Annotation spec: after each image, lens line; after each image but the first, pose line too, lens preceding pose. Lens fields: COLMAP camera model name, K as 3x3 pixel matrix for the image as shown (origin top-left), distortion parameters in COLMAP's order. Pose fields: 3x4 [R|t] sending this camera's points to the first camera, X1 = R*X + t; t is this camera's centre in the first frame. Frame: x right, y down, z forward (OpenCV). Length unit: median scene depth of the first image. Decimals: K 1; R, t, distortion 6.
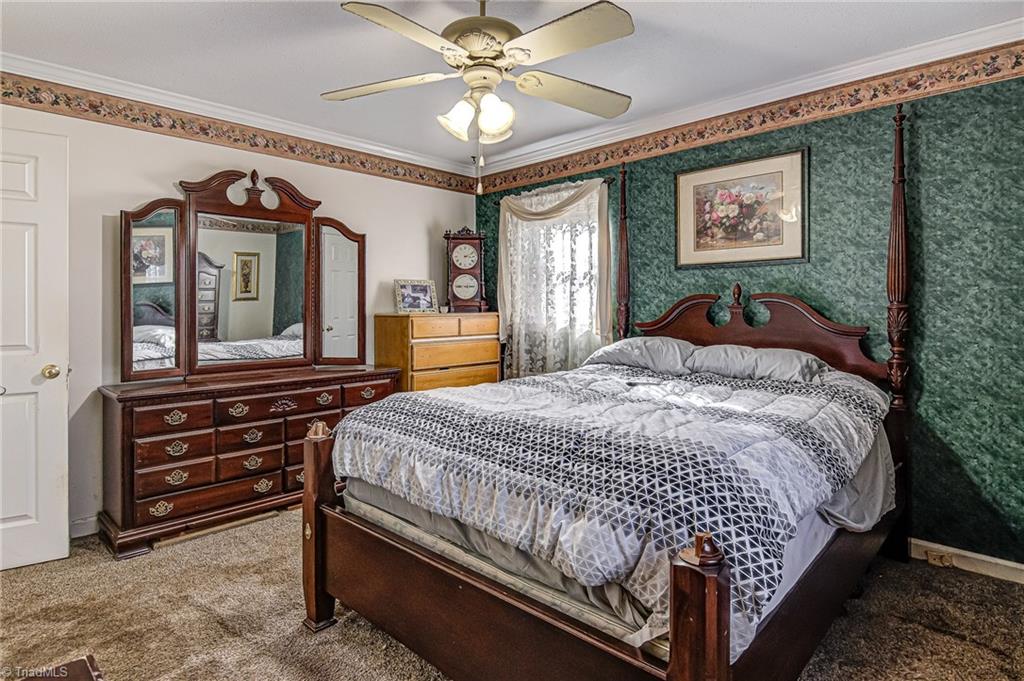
lens RADIAL K [[546.2, 0, 499.8], [0, 546.2, 308.1], [0, 0, 1]] dist [0.024500, -0.019740]
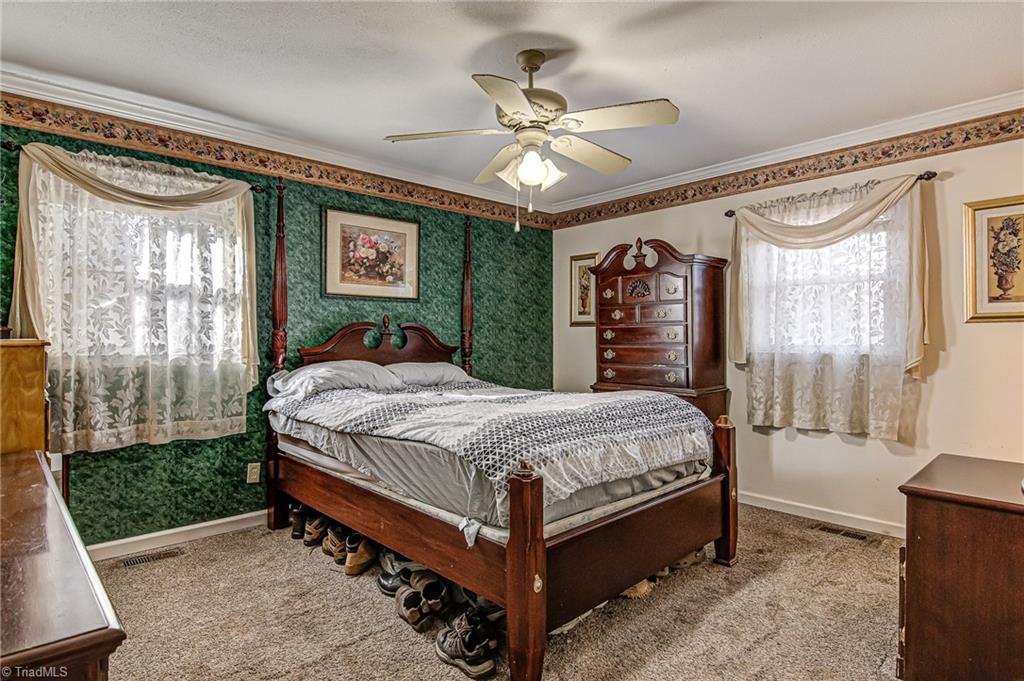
lens RADIAL K [[546.2, 0, 512.0], [0, 546.2, 338.9], [0, 0, 1]] dist [0.024500, -0.019740]
pose [[0.038814, 0.002850, 0.999242, -0.745035], [0.001701, 0.999994, -0.002918, 0.014043], [-0.999245, 0.001813, 0.038808, 0.615607]]
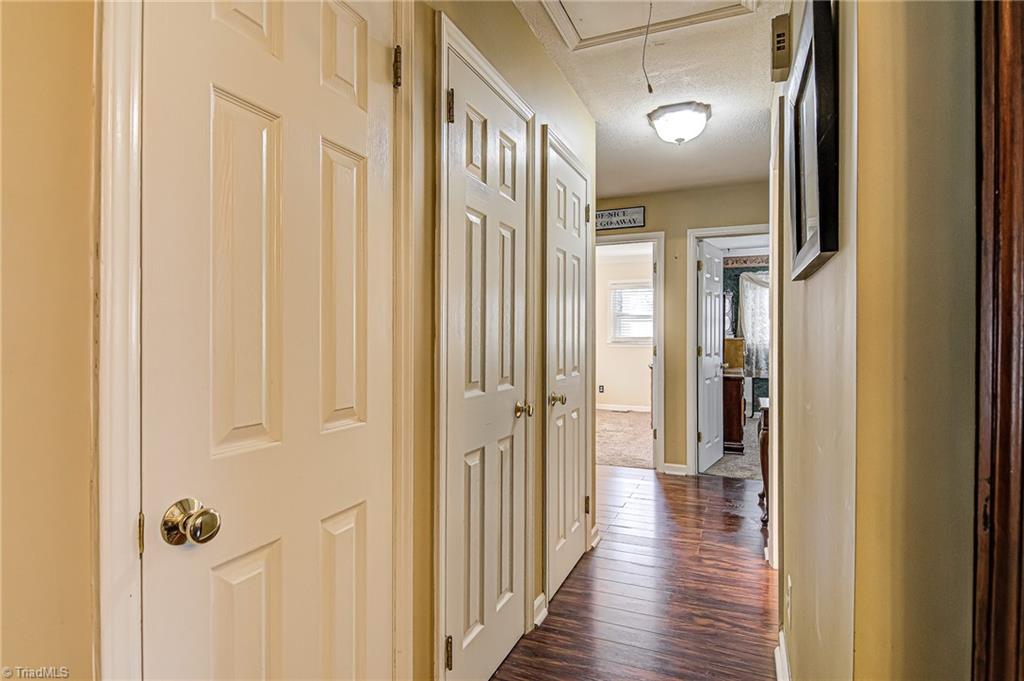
lens RADIAL K [[546.2, 0, 512.4], [0, 546.2, 338.8], [0, 0, 1]] dist [0.024500, -0.019740]
pose [[0.932867, 0.001579, 0.360218, -1.750118], [-0.002166, 0.999997, 0.001227, 0.014295], [-0.360215, -0.001925, 0.932867, -0.498685]]
